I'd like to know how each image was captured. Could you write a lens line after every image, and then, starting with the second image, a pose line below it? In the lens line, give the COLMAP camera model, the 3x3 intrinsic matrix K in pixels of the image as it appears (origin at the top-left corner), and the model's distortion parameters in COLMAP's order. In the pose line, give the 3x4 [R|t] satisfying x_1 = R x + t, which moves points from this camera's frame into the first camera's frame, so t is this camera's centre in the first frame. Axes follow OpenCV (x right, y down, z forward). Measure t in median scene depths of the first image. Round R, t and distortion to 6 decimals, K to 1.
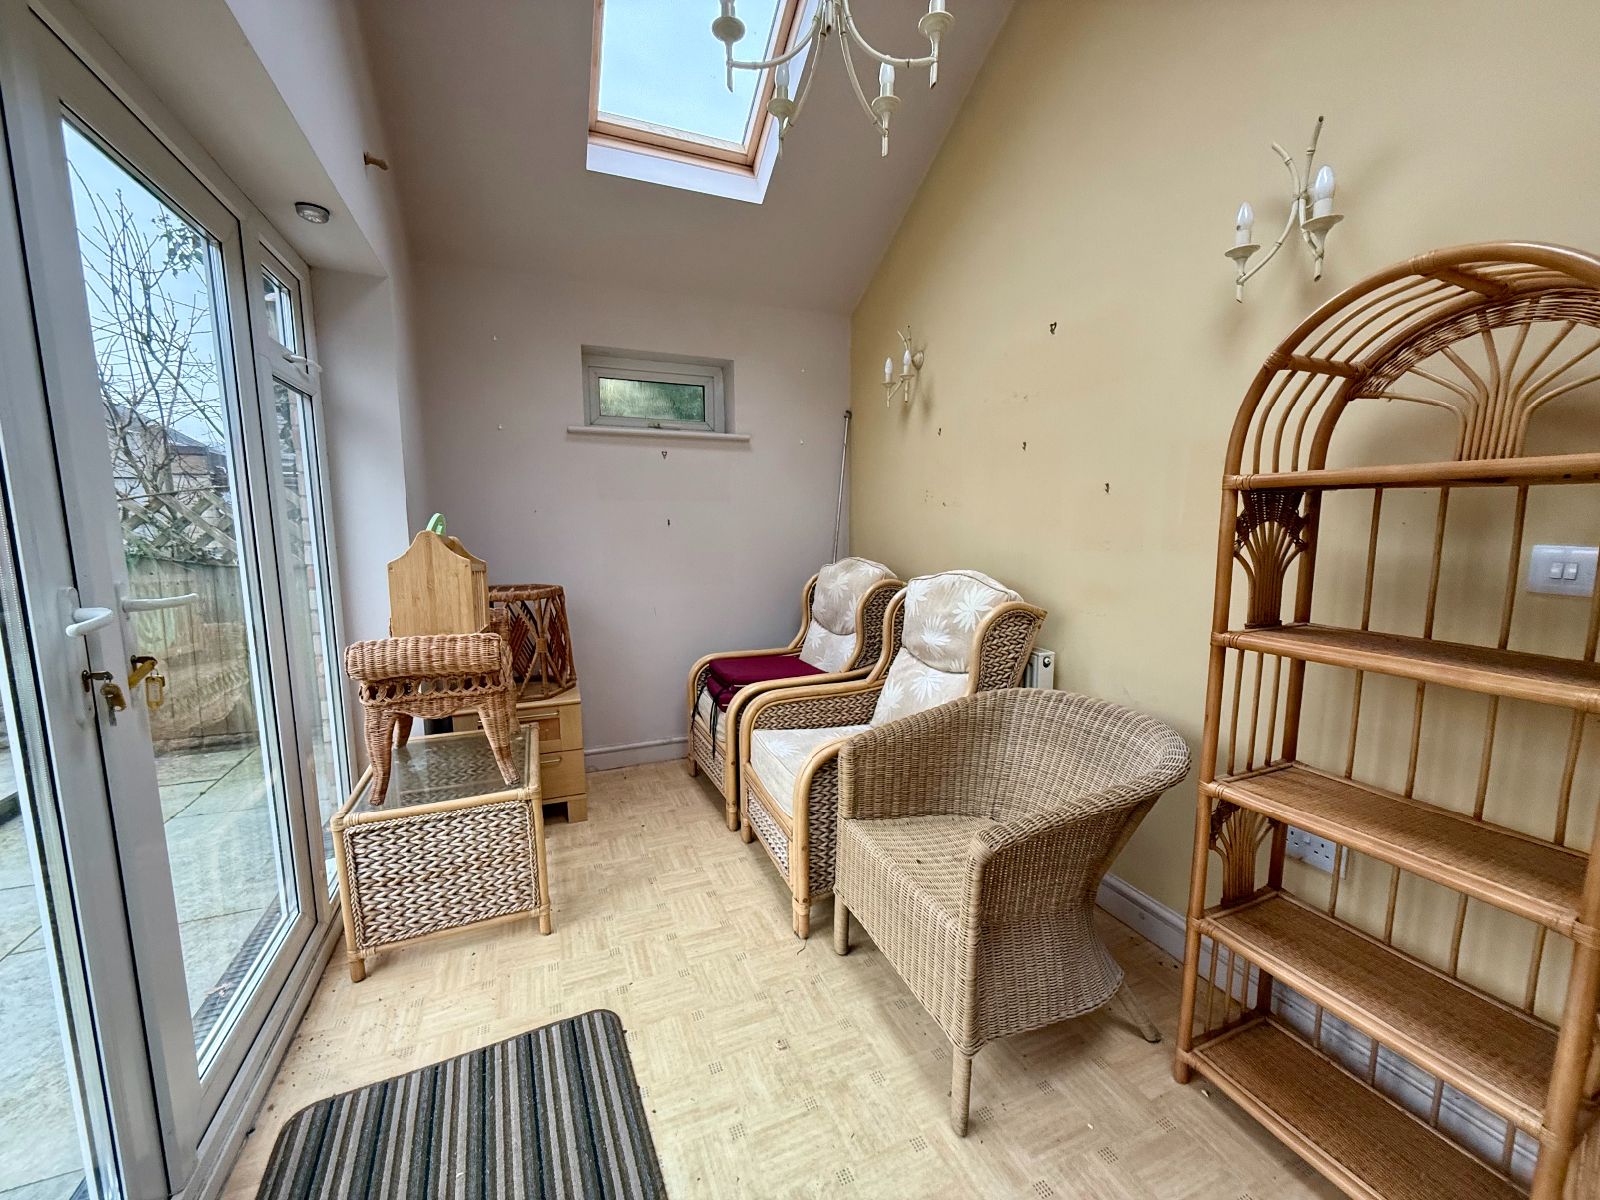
lens RADIAL K [[636.9, 0, 797.7], [0, 636.9, 599.4], [0, 0, 1]] dist [0.004598, 0.000139]
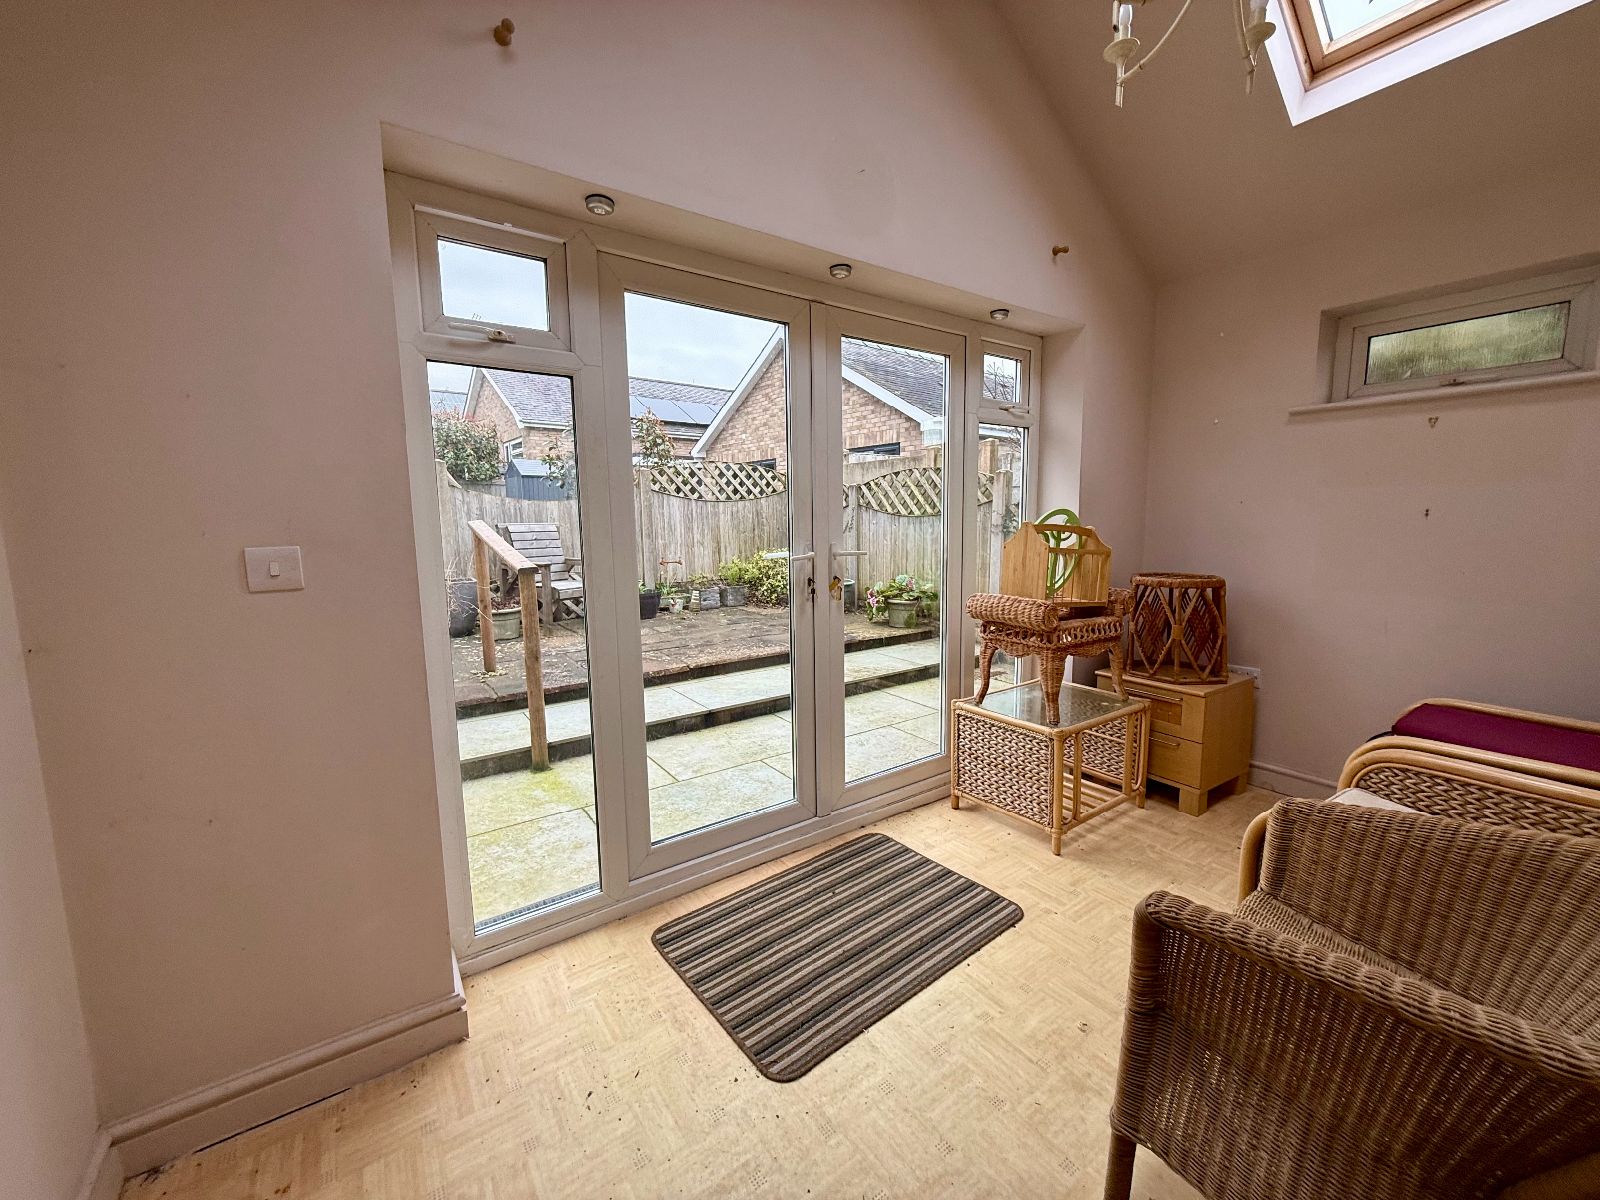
lens RADIAL K [[636.9, 0, 805.6], [0, 636.9, 596.1], [0, 0, 1]] dist [0.004598, 0.000139]
pose [[0.228940, 0.122823, -0.965661, 0.653434], [-0.111885, 0.988754, 0.099234, -0.030903], [0.966989, 0.085324, 0.240107, 0.220345]]
